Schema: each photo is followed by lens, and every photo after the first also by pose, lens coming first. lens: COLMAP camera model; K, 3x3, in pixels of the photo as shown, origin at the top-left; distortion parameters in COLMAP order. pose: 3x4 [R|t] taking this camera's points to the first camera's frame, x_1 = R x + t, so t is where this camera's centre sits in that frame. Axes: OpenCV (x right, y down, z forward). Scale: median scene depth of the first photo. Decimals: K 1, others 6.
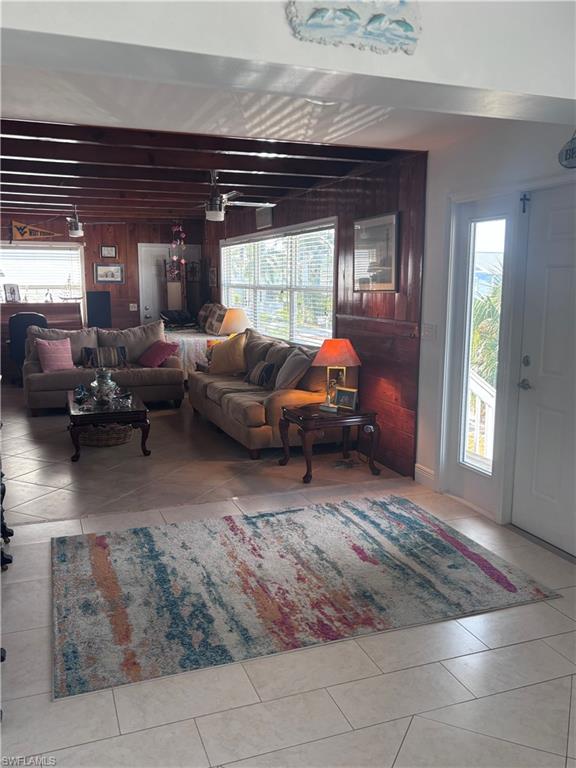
lens RADIAL K [[667.1, 0, 289.7], [0, 667.1, 385.0], [0, 0, 1]] dist [0.000284, -0.003997]
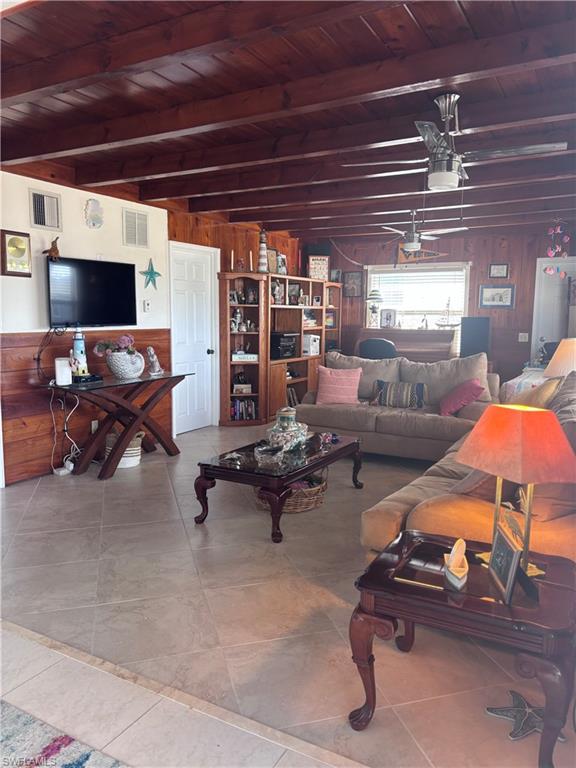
lens RADIAL K [[578.9, 0, 285.9], [0, 578.9, 384.1], [0, 0, 1]] dist [0.006759, 0.000981]
pose [[0.638165, 0.090508, -0.764561, 0.132339], [-0.123184, 0.992276, 0.014646, -0.037170], [0.759981, 0.084835, 0.644385, 0.350758]]
